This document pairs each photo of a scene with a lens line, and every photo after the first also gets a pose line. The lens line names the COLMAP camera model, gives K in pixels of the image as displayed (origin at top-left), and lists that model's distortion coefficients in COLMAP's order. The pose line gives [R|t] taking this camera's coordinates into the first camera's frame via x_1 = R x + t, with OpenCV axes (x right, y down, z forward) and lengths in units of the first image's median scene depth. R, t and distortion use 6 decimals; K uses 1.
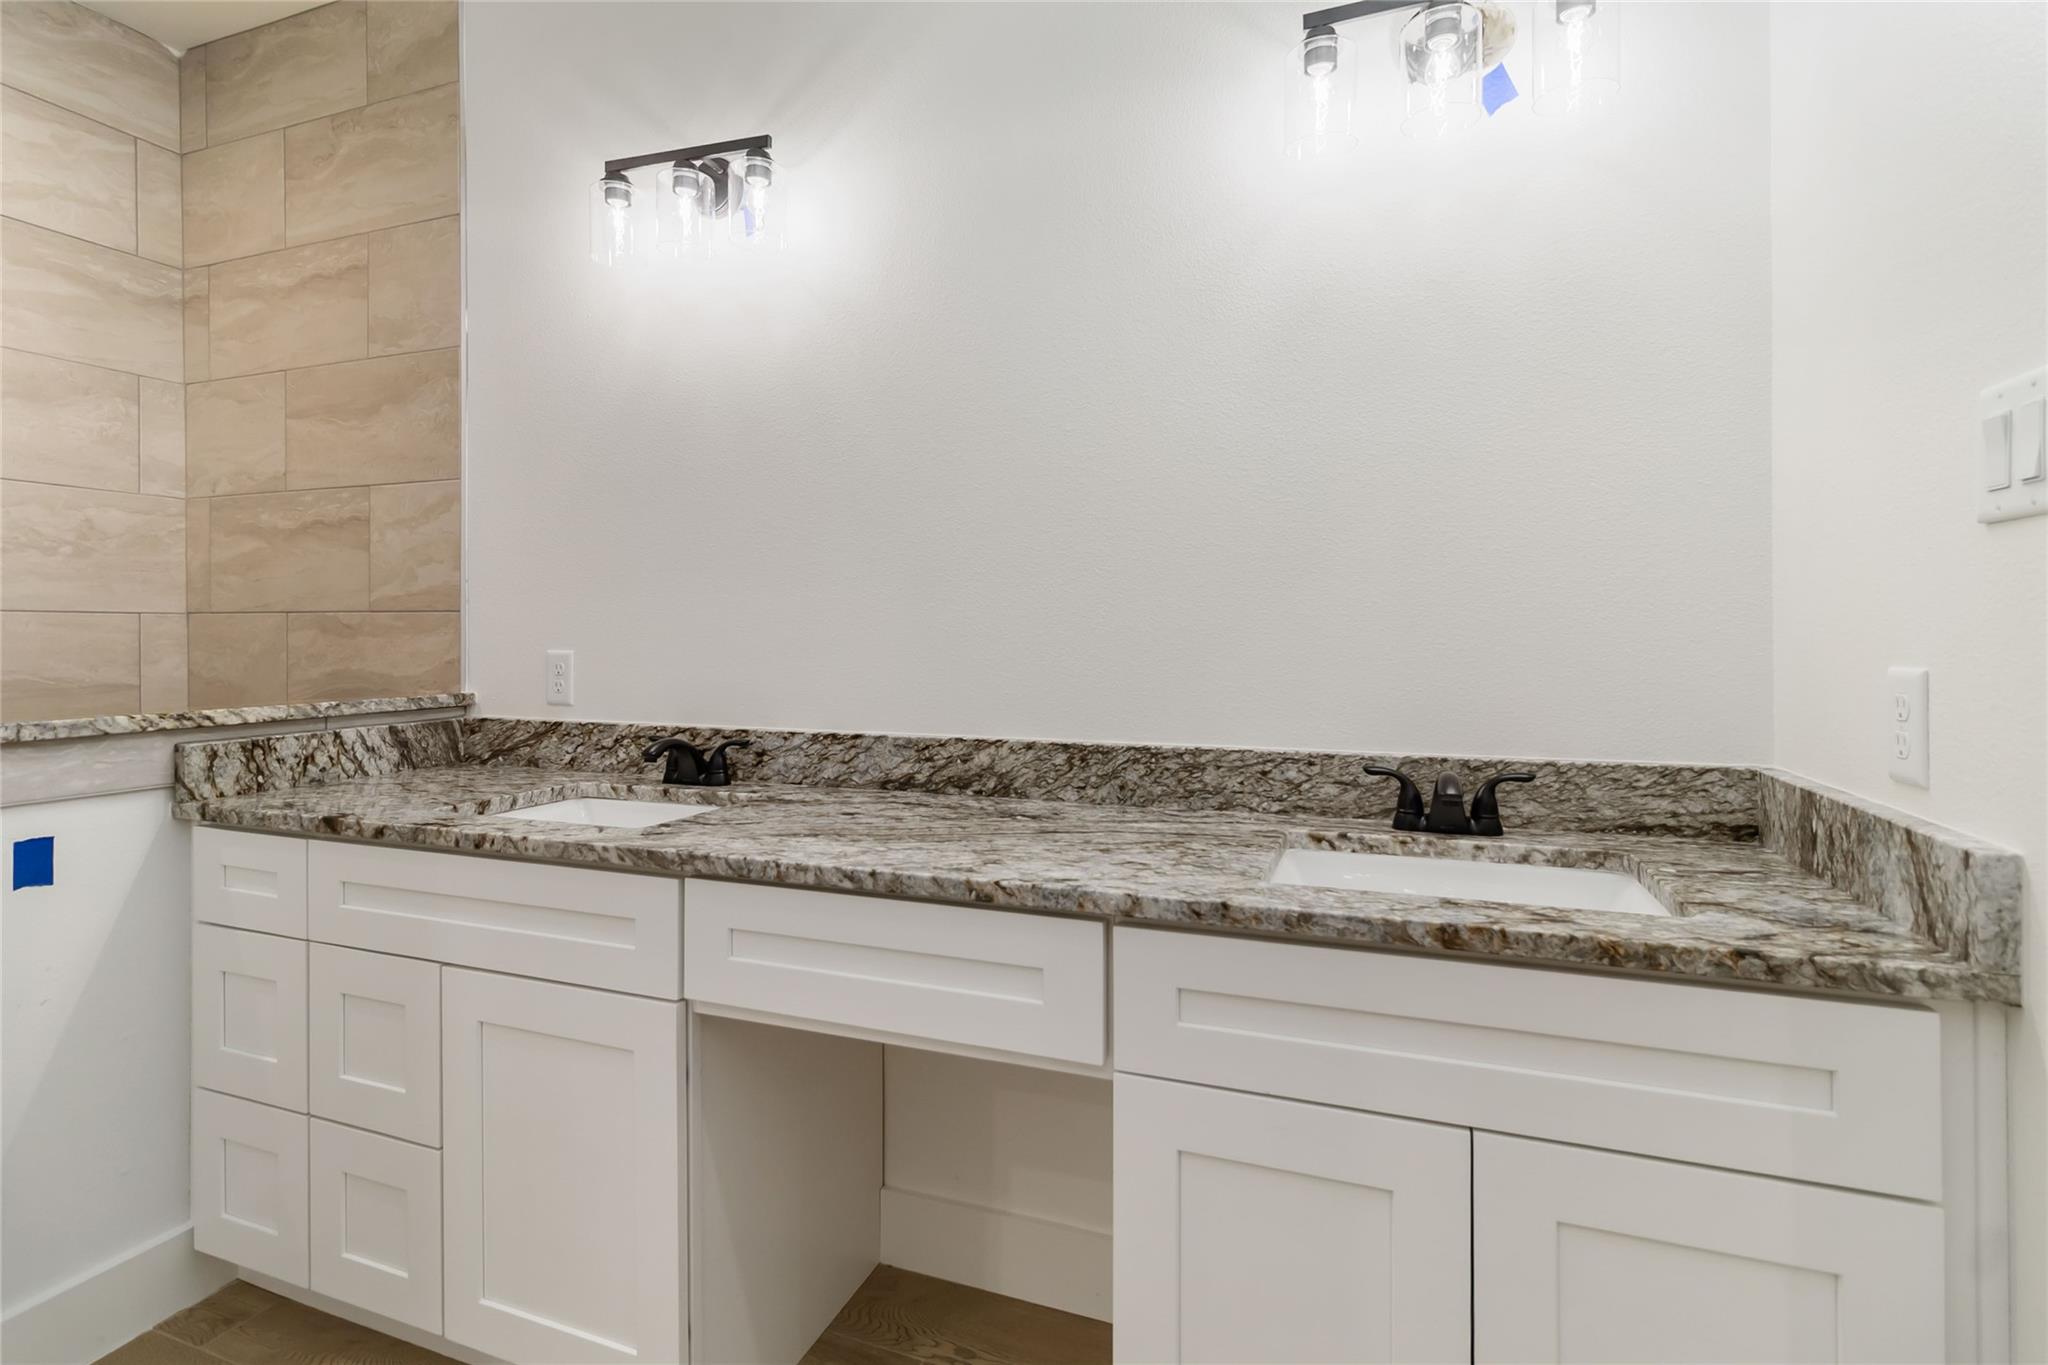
lens RADIAL K [[945.0, 0, 1042.2], [0, 945.0, 658.0], [0, 0, 1]] dist [0.001172, 0.000462]
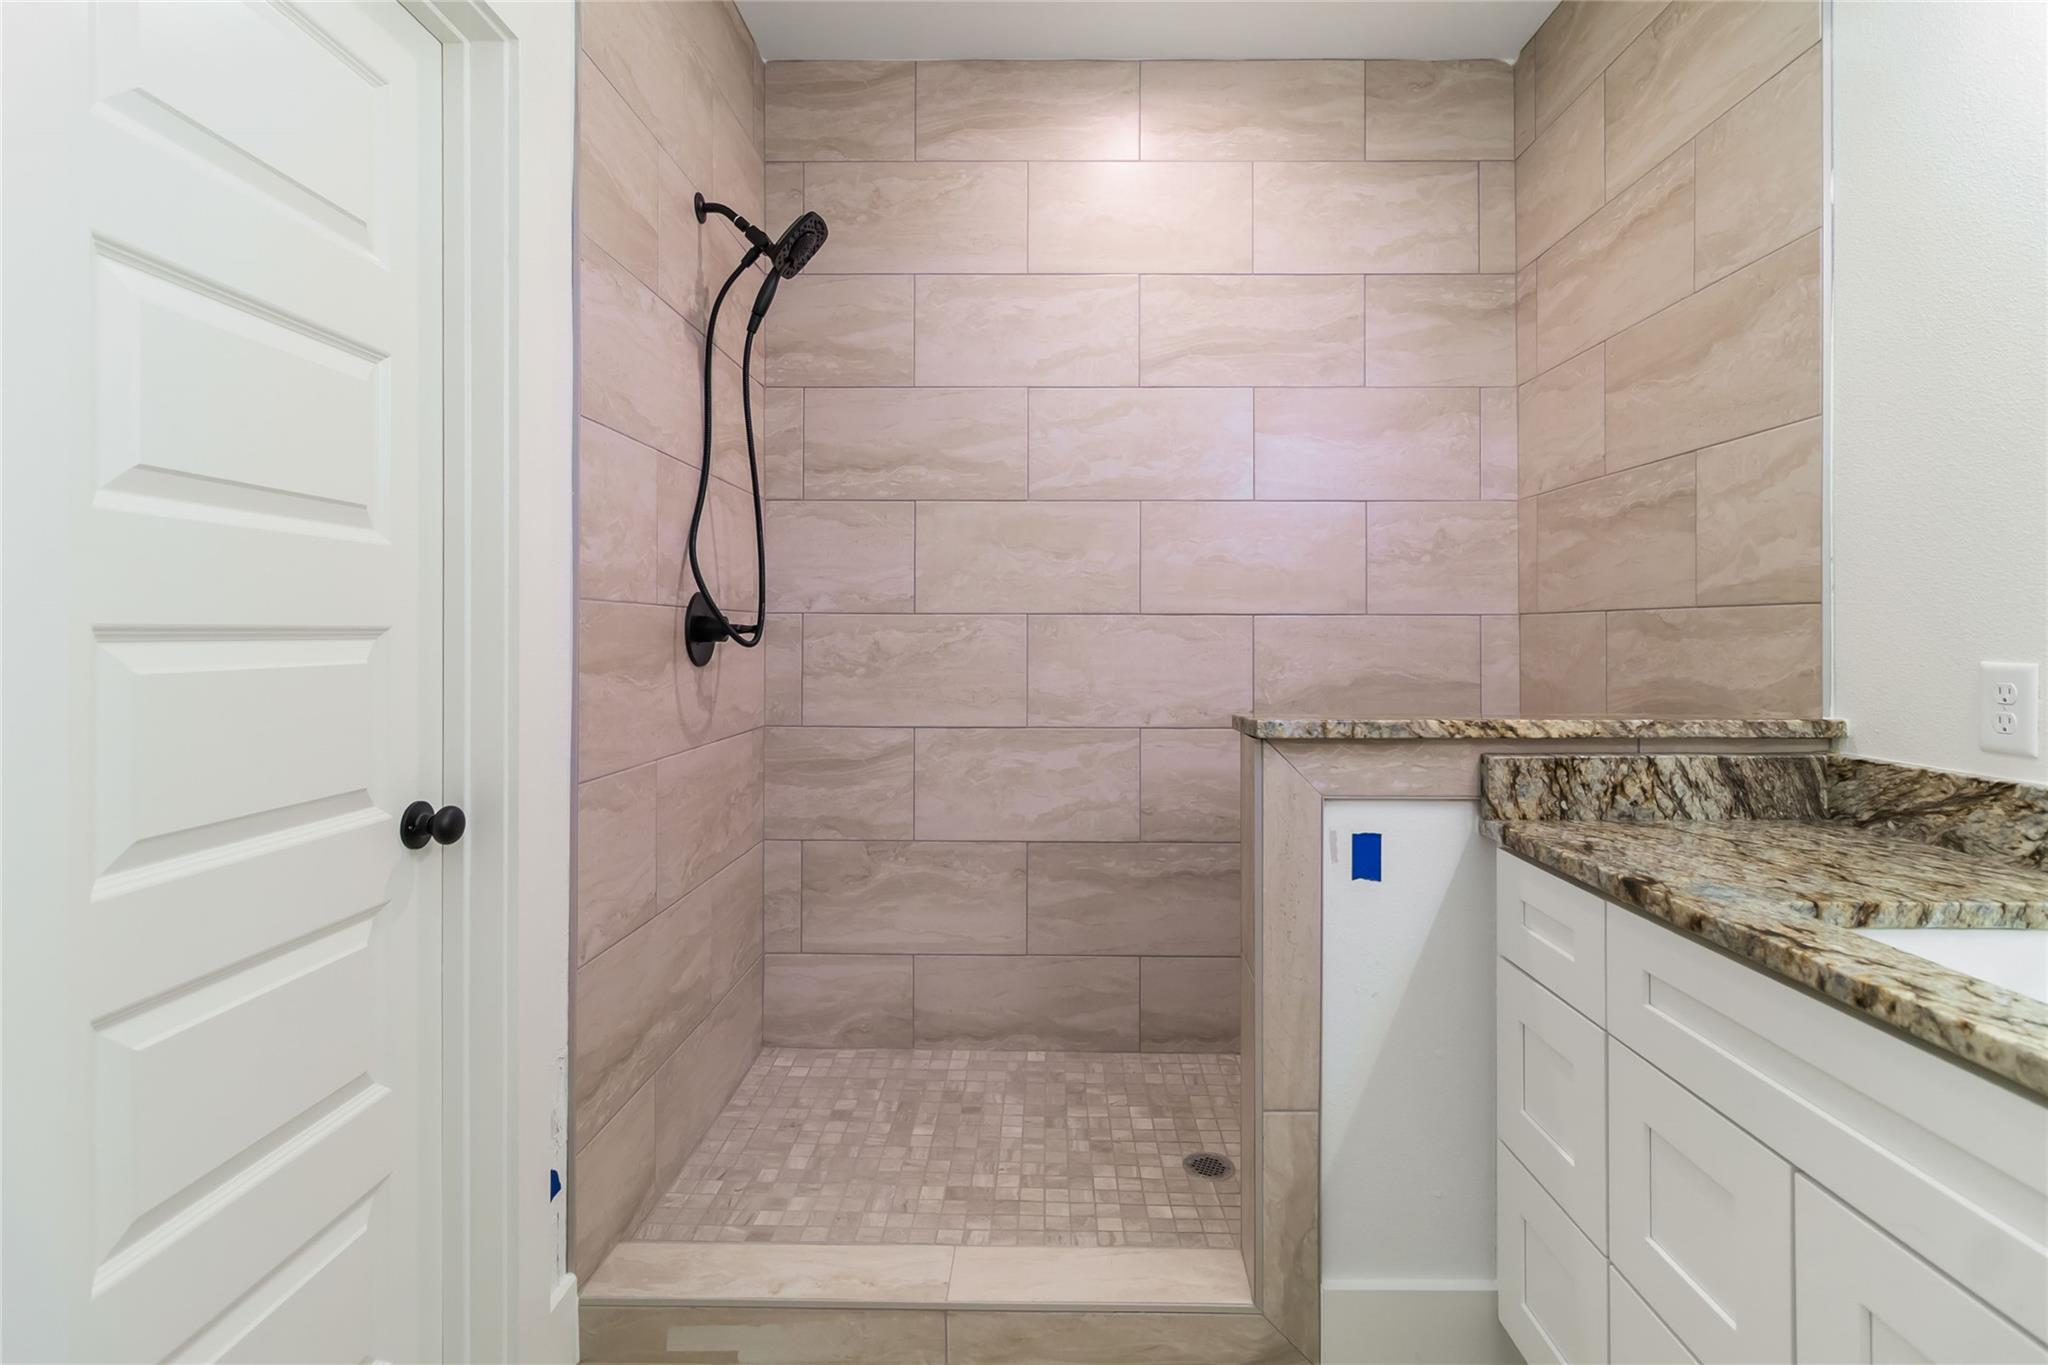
lens RADIAL K [[957.8, 0, 1033.8], [0, 957.8, 610.3], [0, 0, 1]] dist [0.004262, 0.001274]
pose [[0.329403, -0.023742, -0.943891, -0.145801], [-0.025034, 0.999113, -0.033867, -0.005443], [0.943857, 0.034786, 0.328517, 0.230967]]
